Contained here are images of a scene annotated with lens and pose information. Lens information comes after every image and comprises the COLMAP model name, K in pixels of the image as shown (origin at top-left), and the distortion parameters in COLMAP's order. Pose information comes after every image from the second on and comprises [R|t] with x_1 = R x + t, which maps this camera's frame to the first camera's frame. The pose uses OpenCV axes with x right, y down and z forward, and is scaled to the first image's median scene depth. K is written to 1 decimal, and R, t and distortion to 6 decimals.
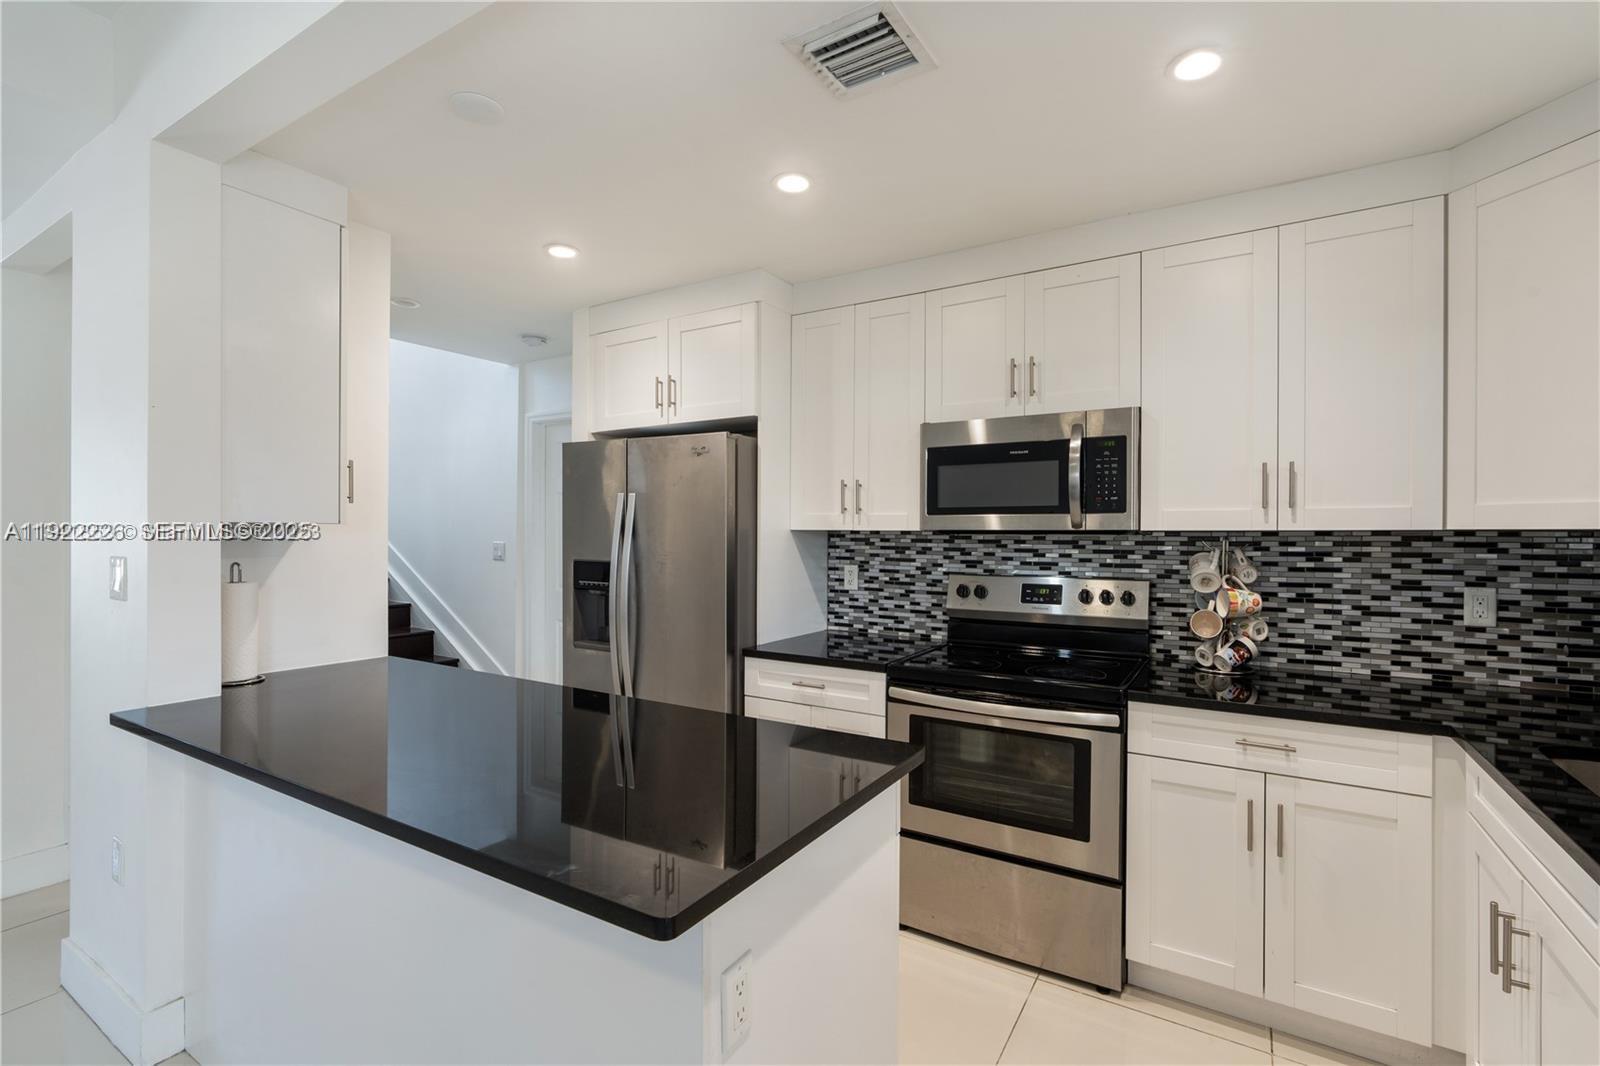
lens RADIAL K [[718.2, 0, 809.7], [0, 718.2, 535.8], [0, 0, 1]] dist [-0.028183, 0.012276]
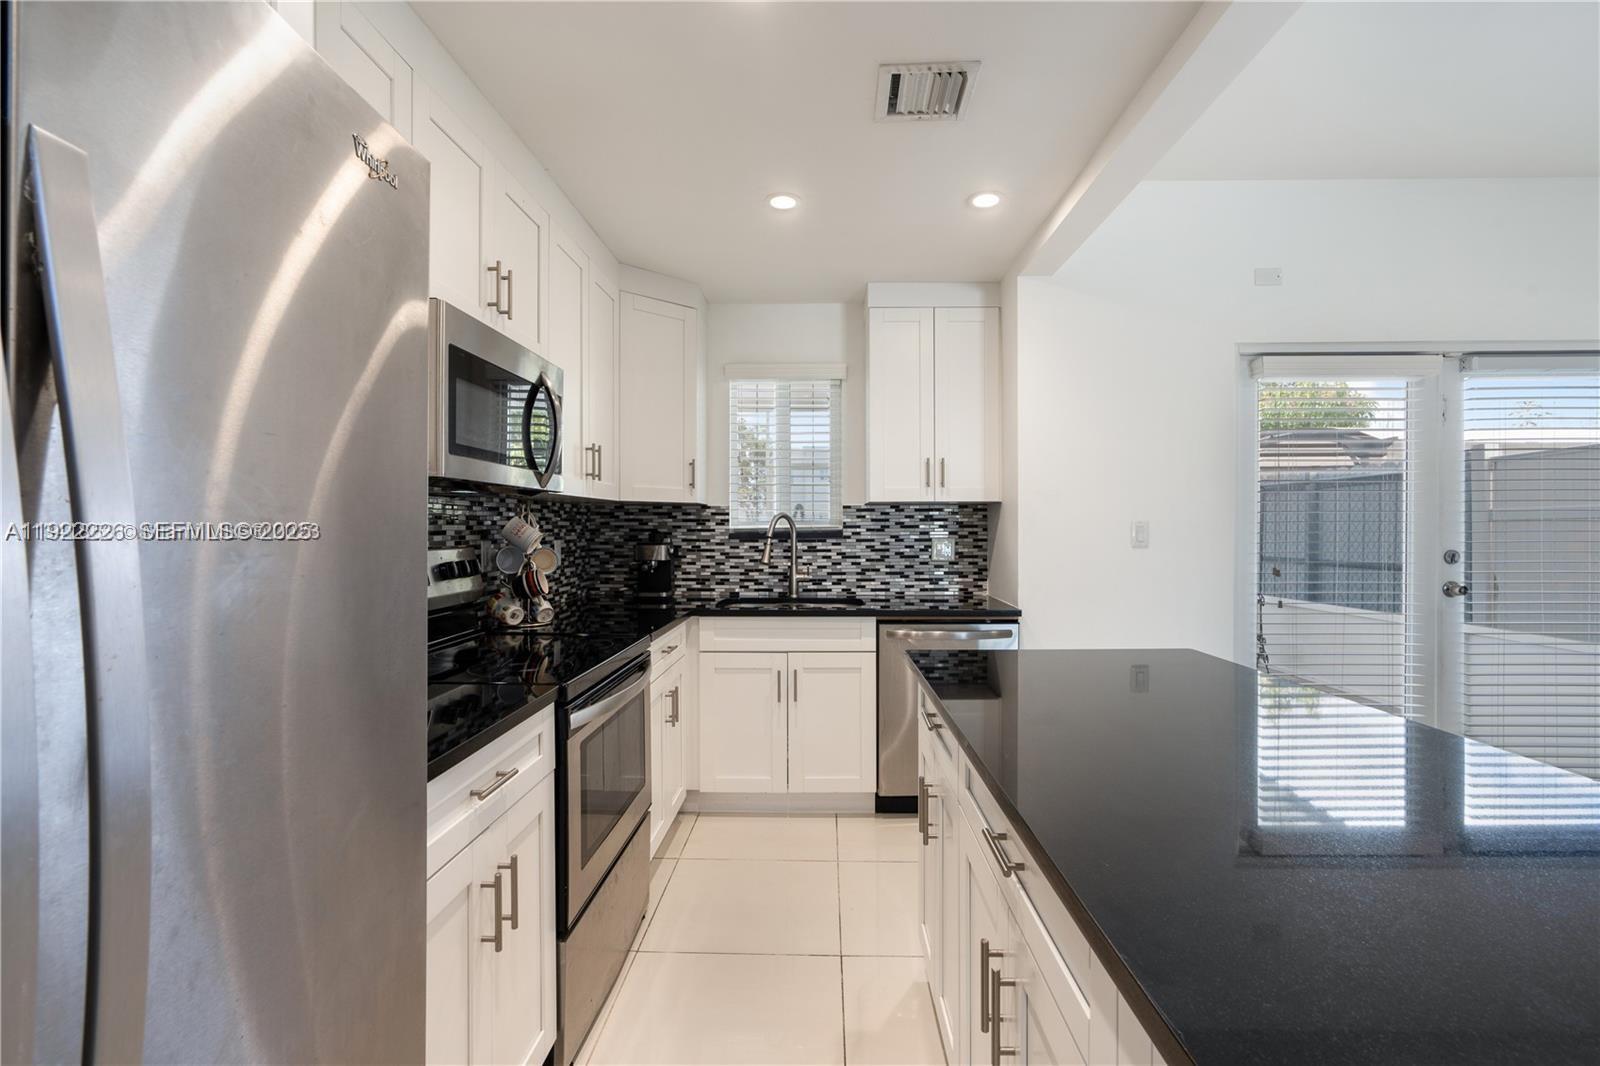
lens RADIAL K [[718.2, 0, 809.7], [0, 718.2, 535.8], [0, 0, 1]] dist [-0.028183, 0.012276]
pose [[-0.500515, -0.011291, 0.865654, -0.533152], [0.002680, 0.999890, 0.014591, 0.035507], [-0.865724, 0.009624, -0.500430, 1.077038]]
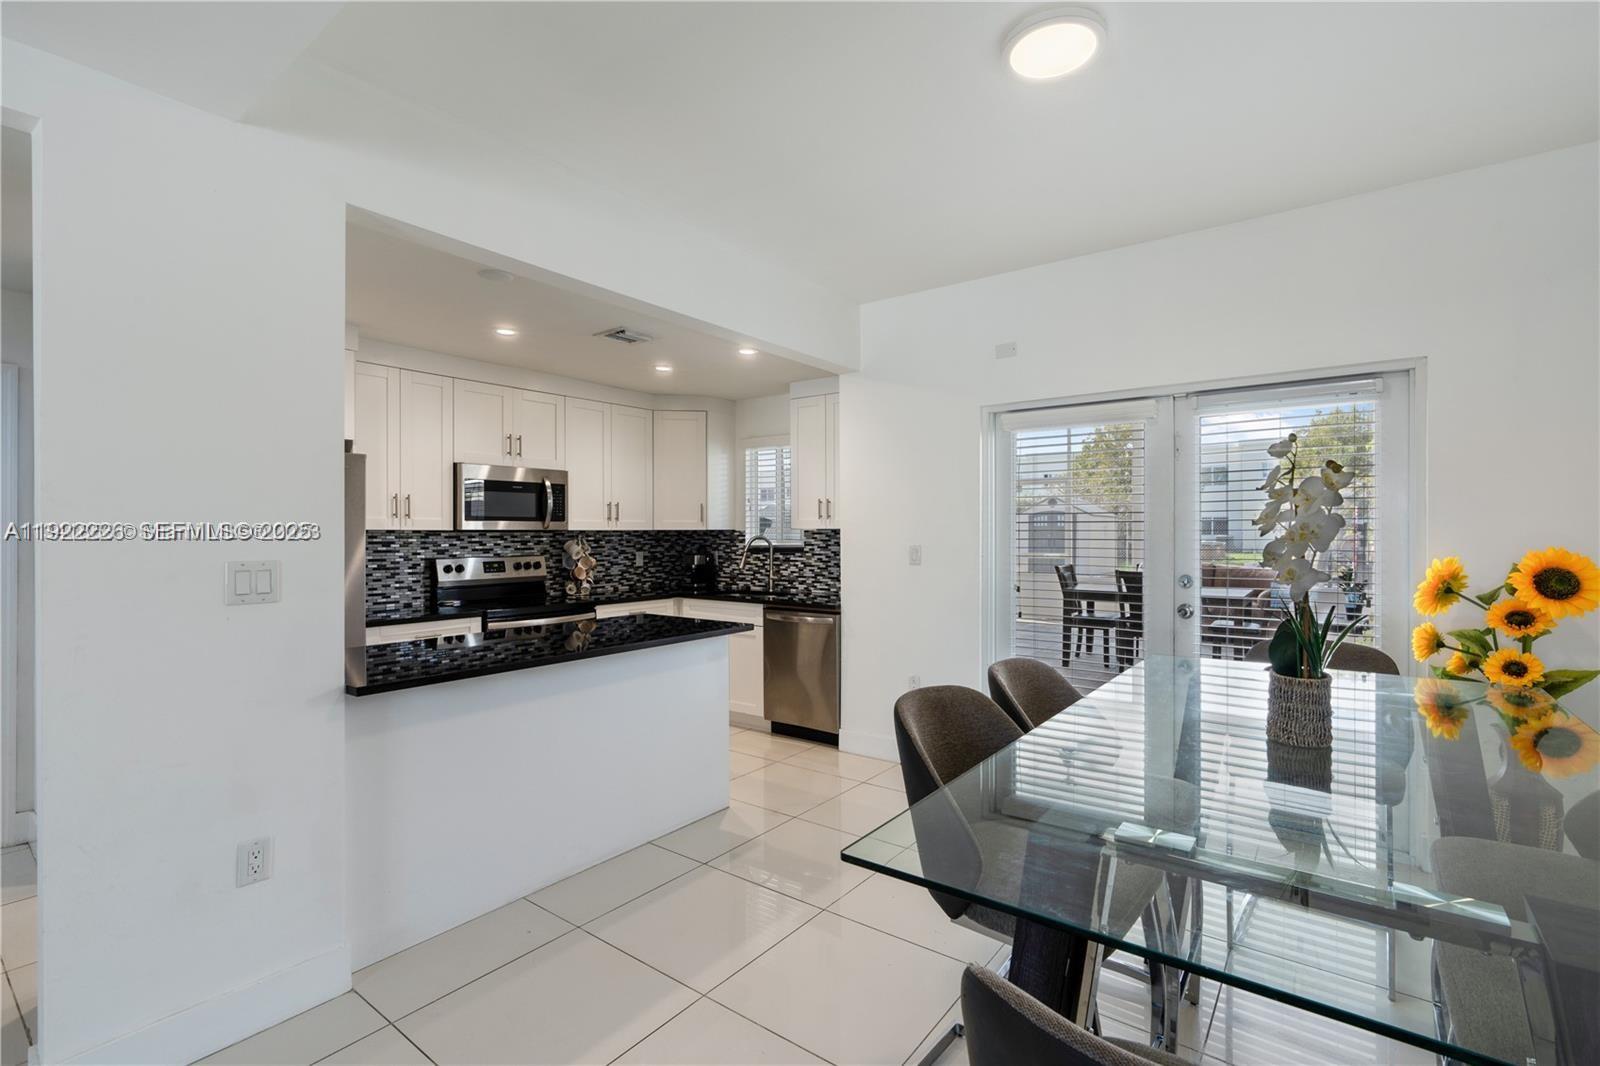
lens RADIAL K [[718.2, 0, 809.7], [0, 718.2, 535.8], [0, 0, 1]] dist [-0.028183, 0.012276]
pose [[0.091454, -0.007909, 0.995778, -1.405084], [0.004415, 0.999962, 0.007536, -0.003527], [-0.995799, 0.003707, 0.091486, 0.091894]]
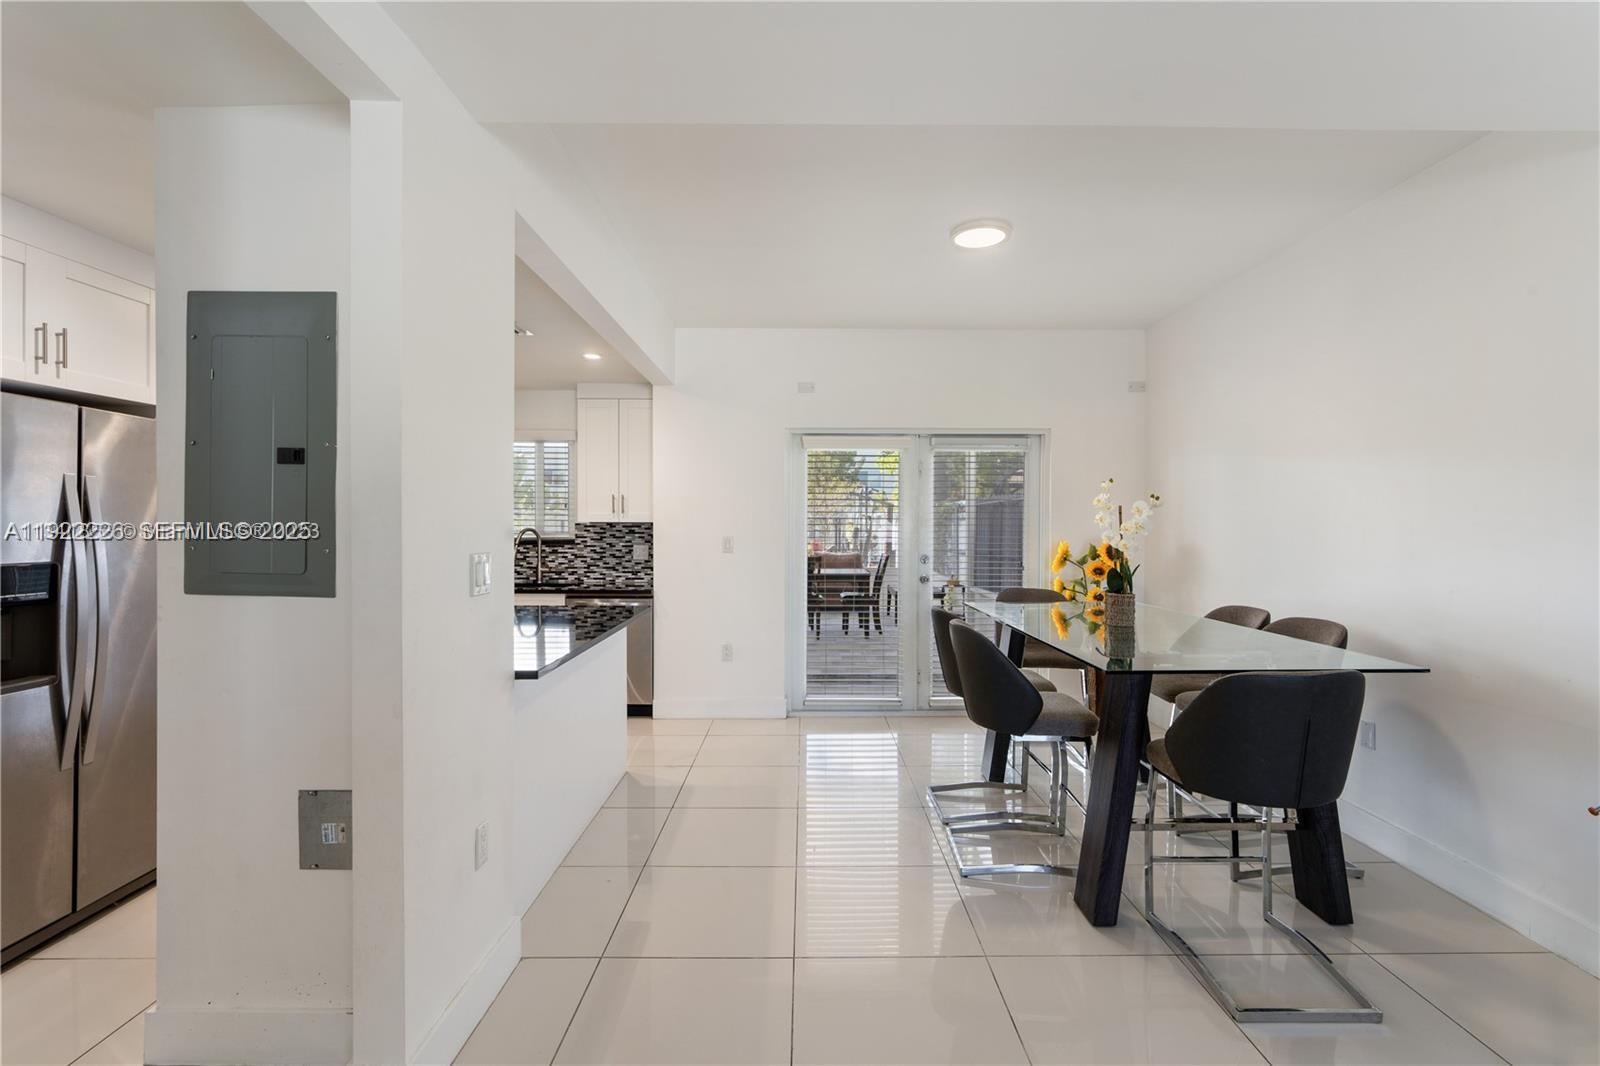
lens RADIAL K [[718.2, 0, 809.7], [0, 718.2, 535.8], [0, 0, 1]] dist [-0.028183, 0.012276]
pose [[-0.527532, -0.013454, 0.849428, -1.557091], [-0.003866, 0.999902, 0.013436, 0.002335], [-0.849526, 0.003804, -0.527533, 0.845073]]
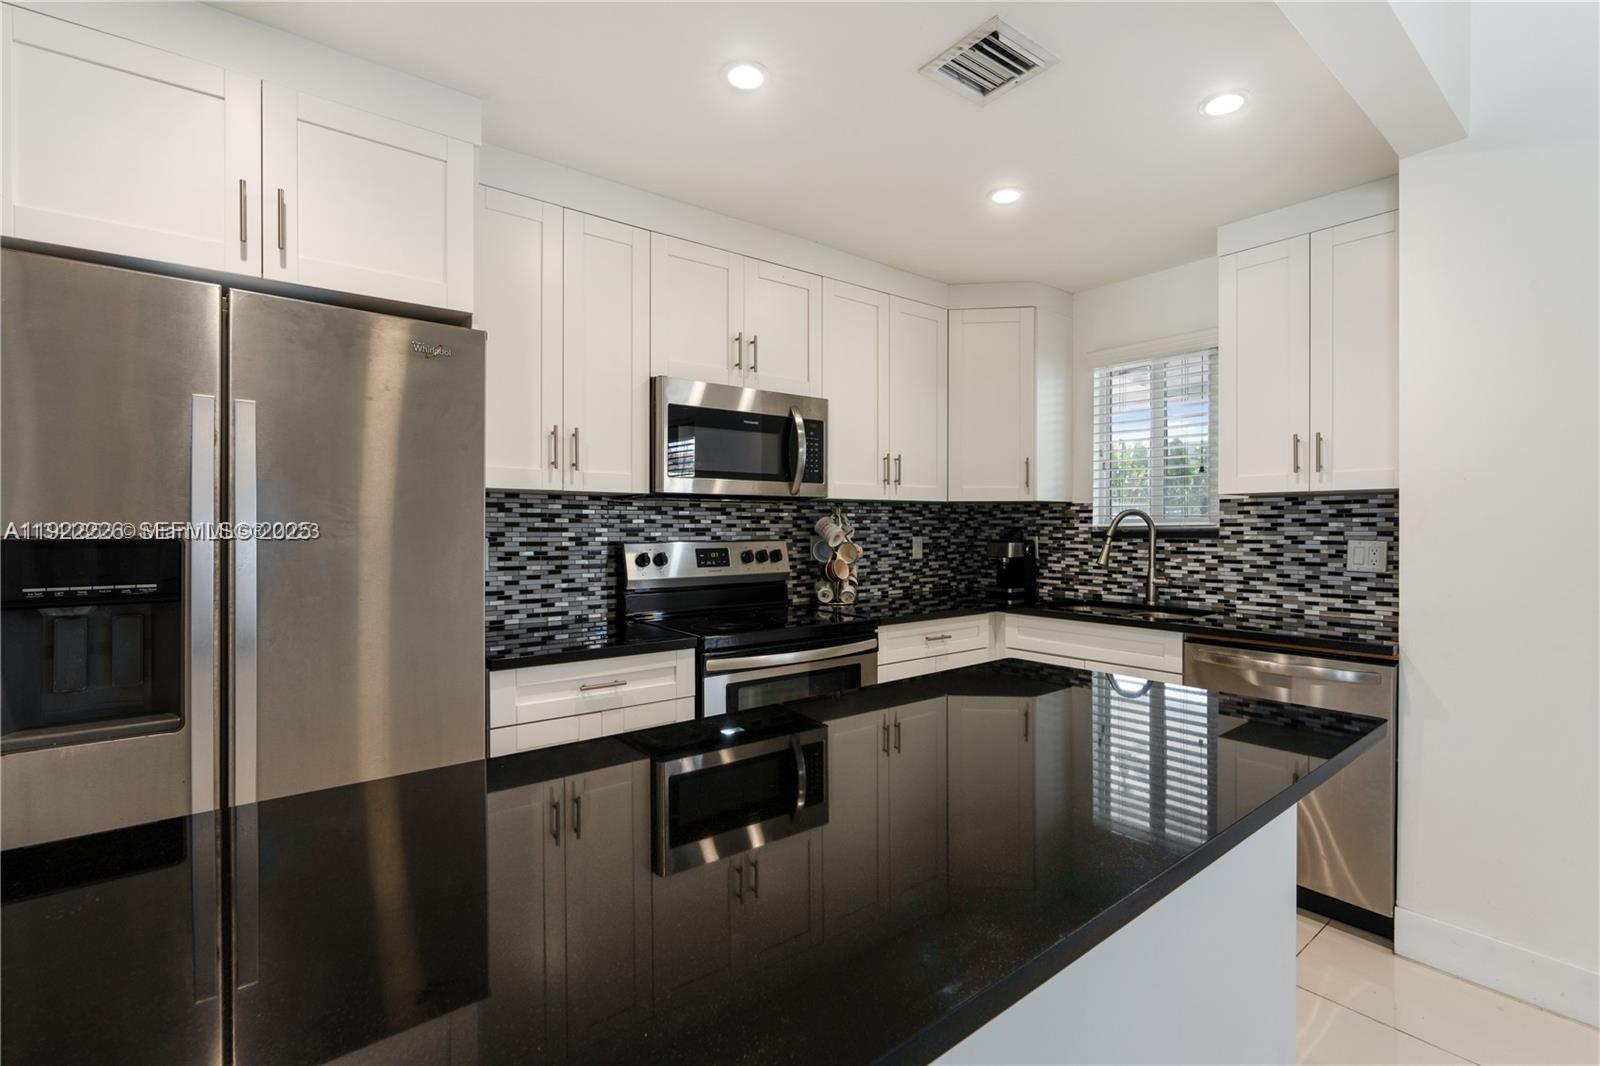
lens RADIAL K [[718.2, 0, 809.7], [0, 718.2, 535.8], [0, 0, 1]] dist [-0.028183, 0.012276]
pose [[0.344070, -0.015767, 0.938811, -0.665213], [0.004481, 0.999875, 0.015150, 0.035925], [-0.938933, -0.001005, 0.344098, 0.531793]]
